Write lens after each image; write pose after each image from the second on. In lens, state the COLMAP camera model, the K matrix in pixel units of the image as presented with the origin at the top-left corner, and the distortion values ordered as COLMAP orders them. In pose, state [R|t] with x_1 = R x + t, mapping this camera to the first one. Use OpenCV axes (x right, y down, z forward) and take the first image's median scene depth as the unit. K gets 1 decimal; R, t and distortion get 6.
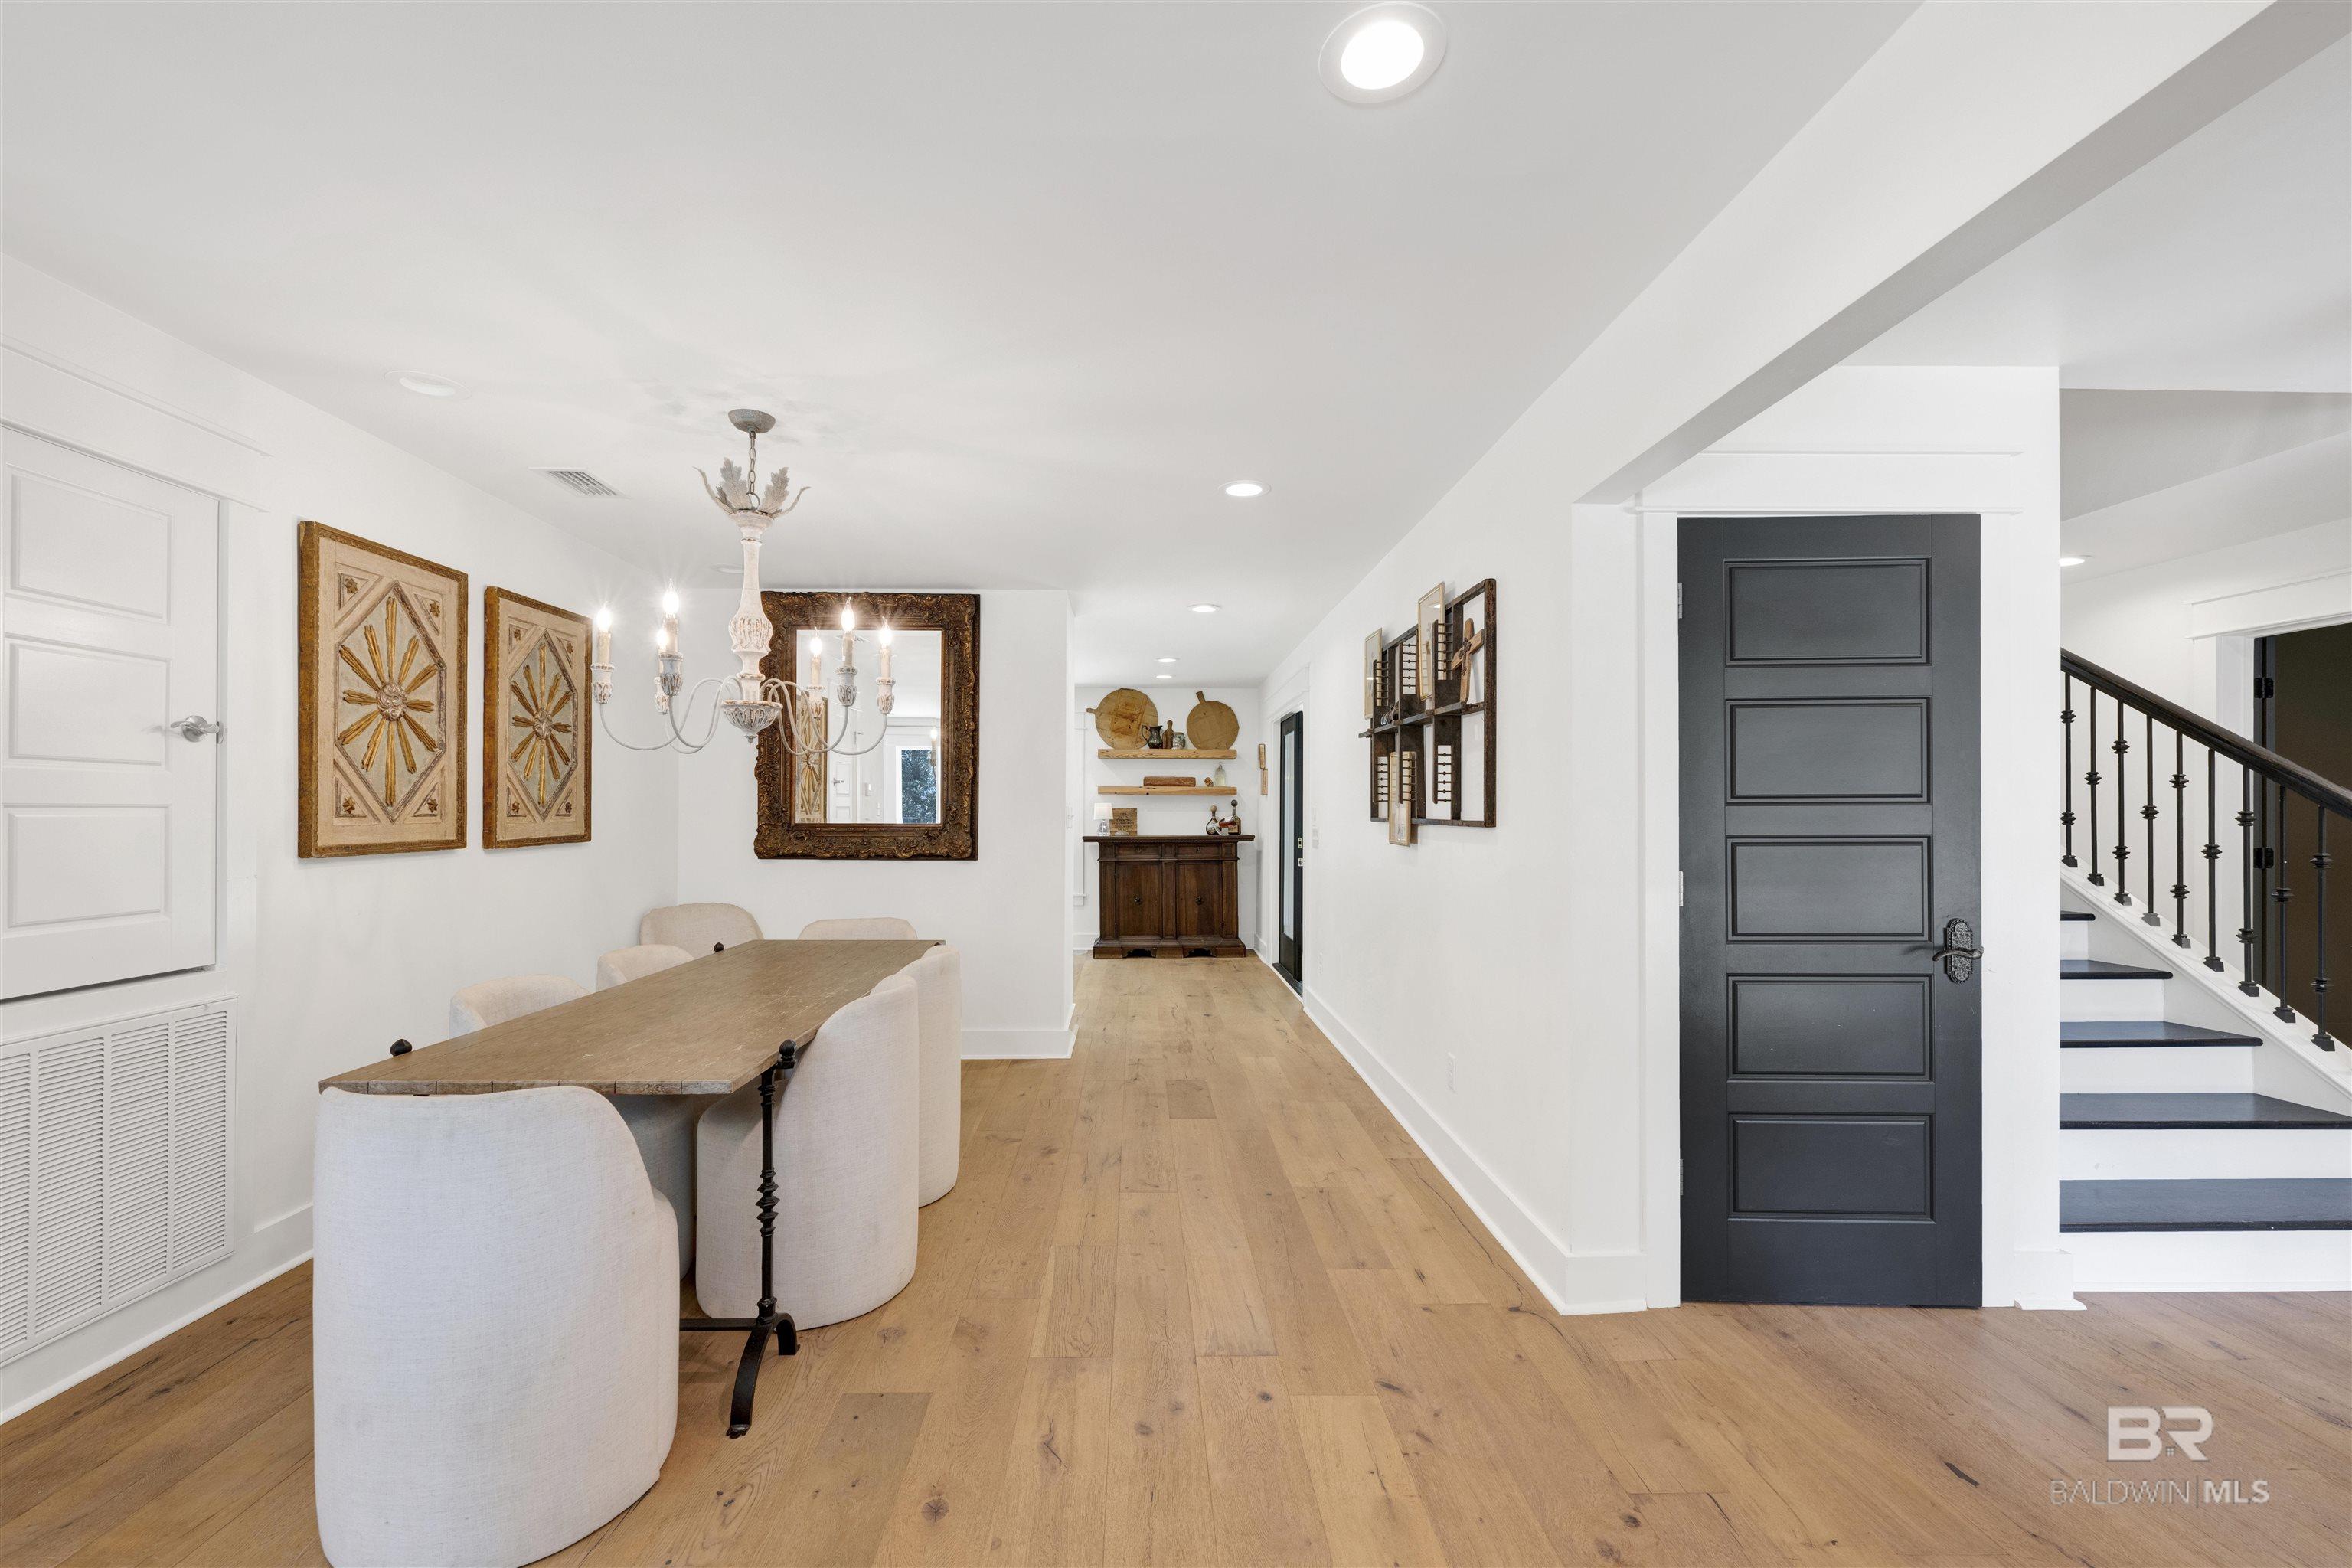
lens RADIAL K [[986.6, 0, 1176.0], [0, 986.6, 784.0], [0, 0, 1]] dist [0.000146, 0.000029]
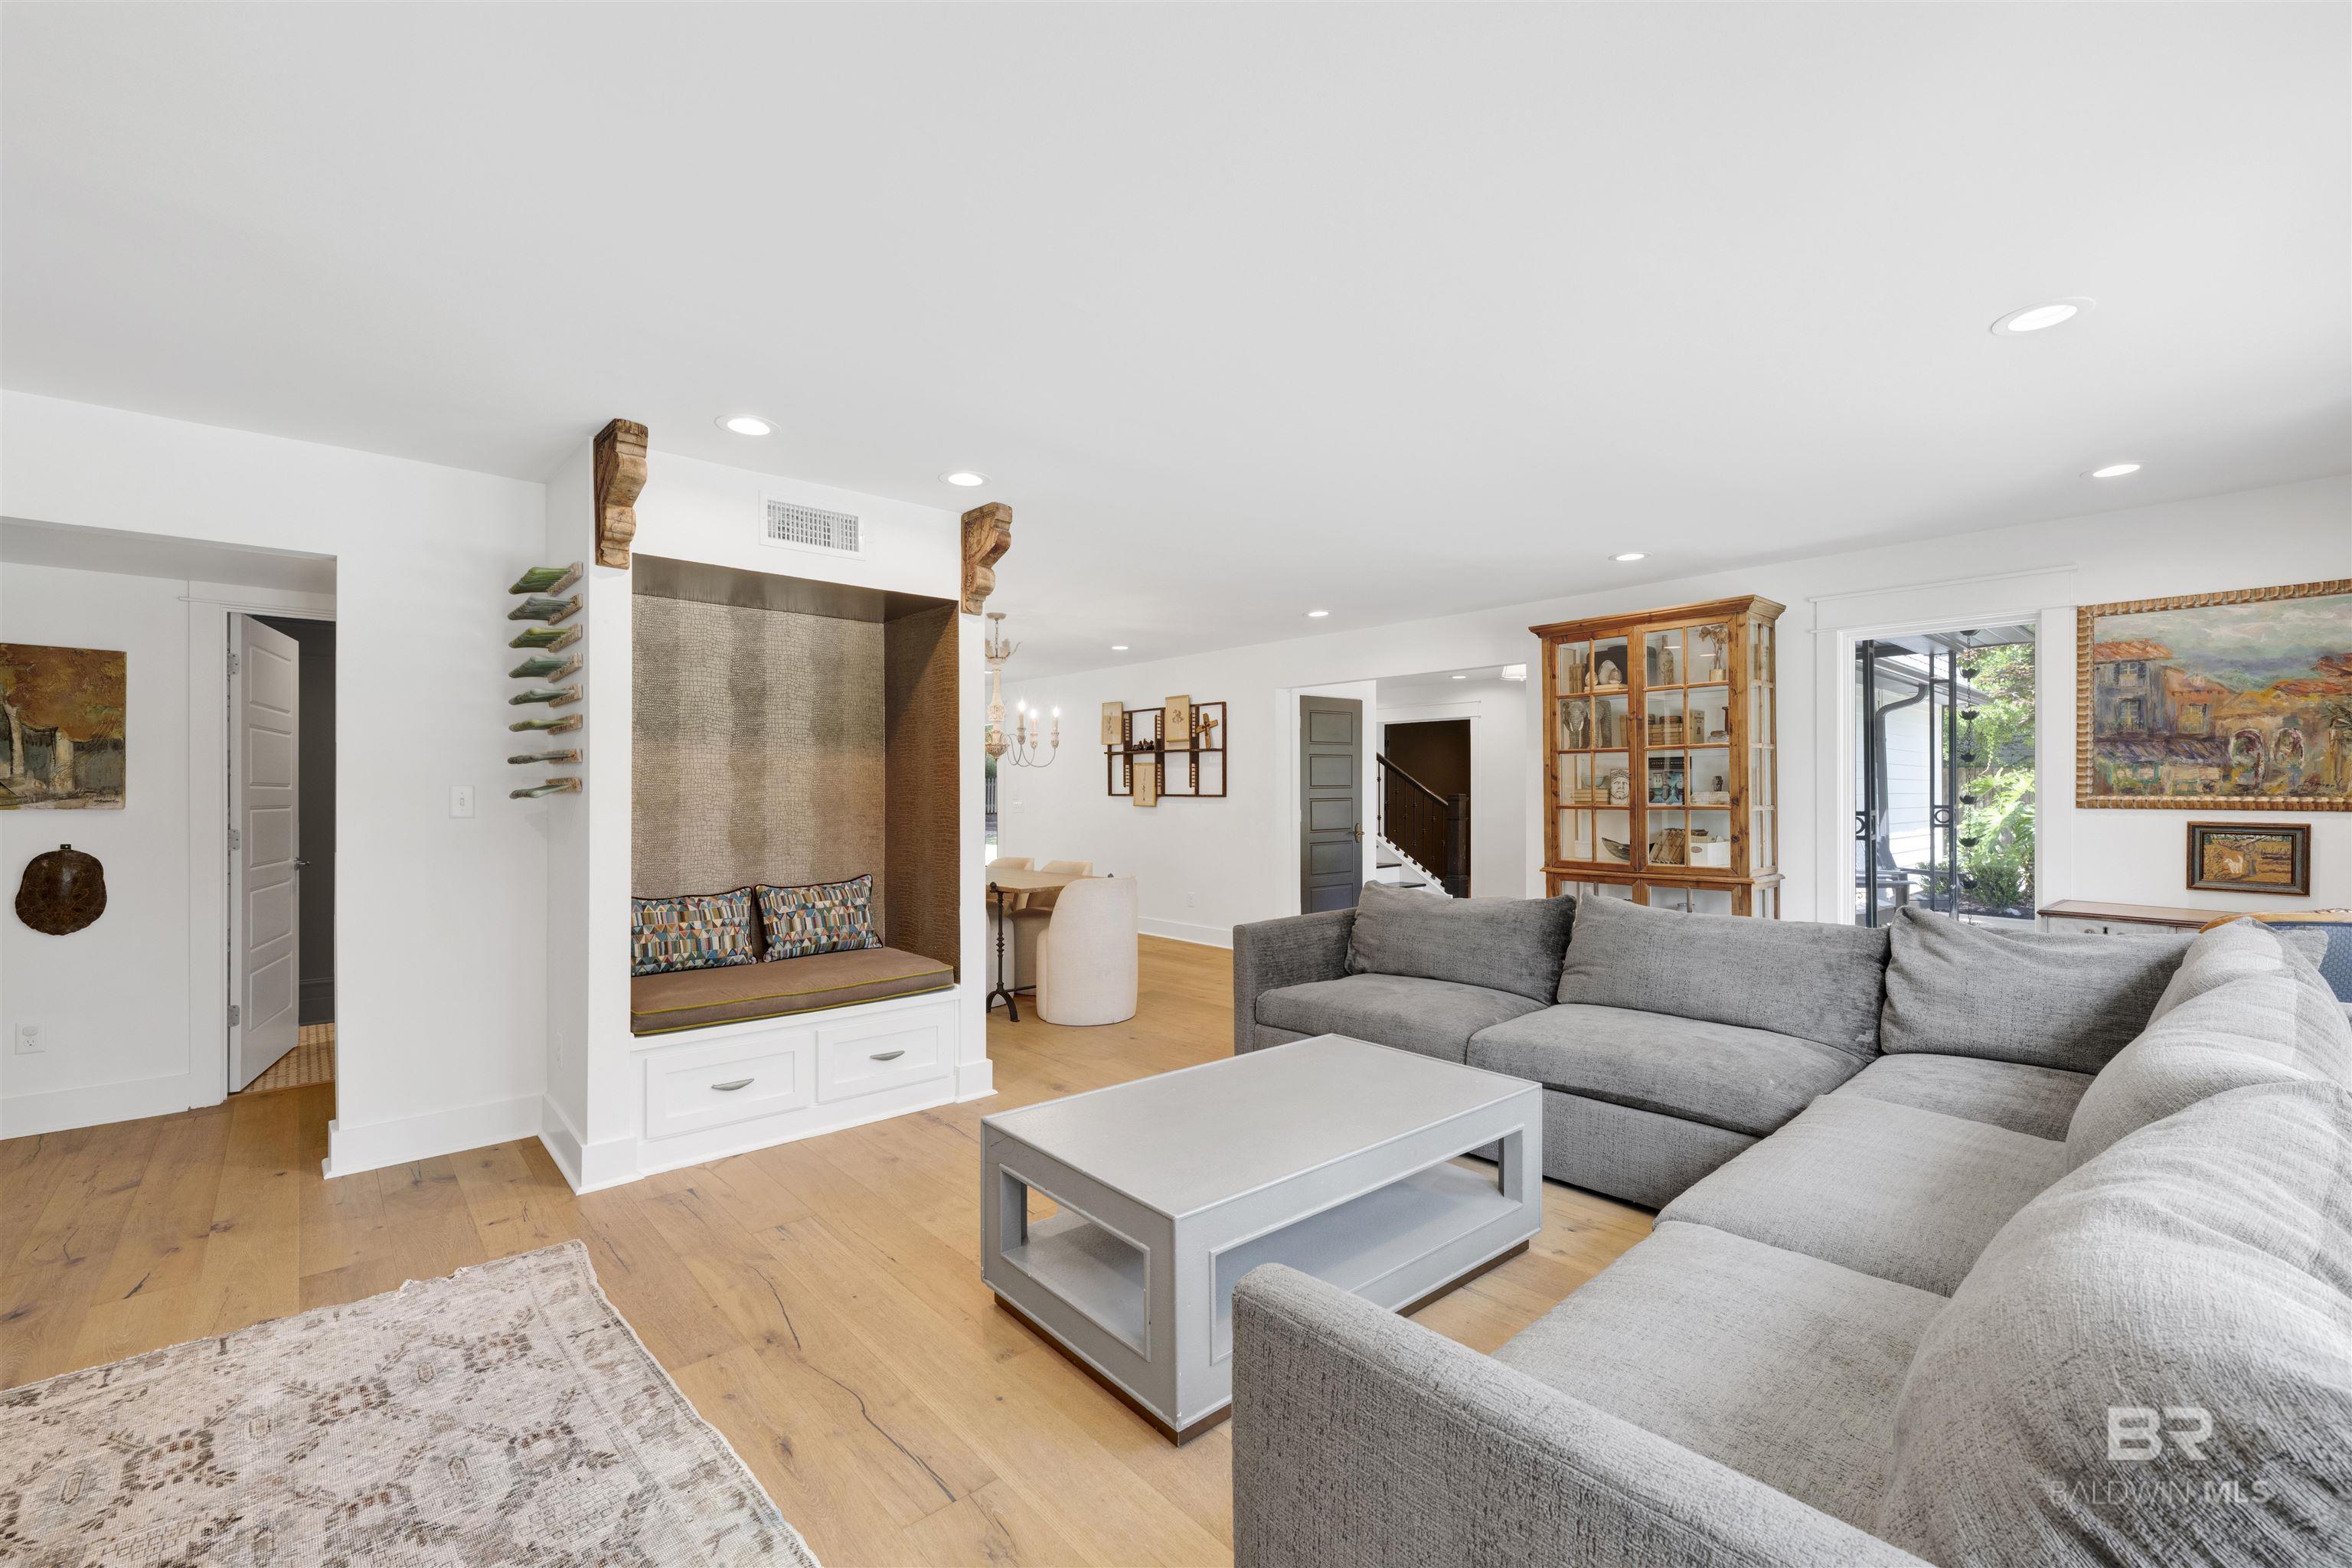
lens RADIAL K [[974.9, 0, 1176.0], [0, 974.9, 784.0], [0, 0, 1]] dist [0.000515, 0.000031]
pose [[0.756931, -0.001546, 0.653492, -1.445862], [-0.006989, 0.999921, 0.010461, -0.016188], [-0.653457, -0.012486, 0.756861, -0.851202]]
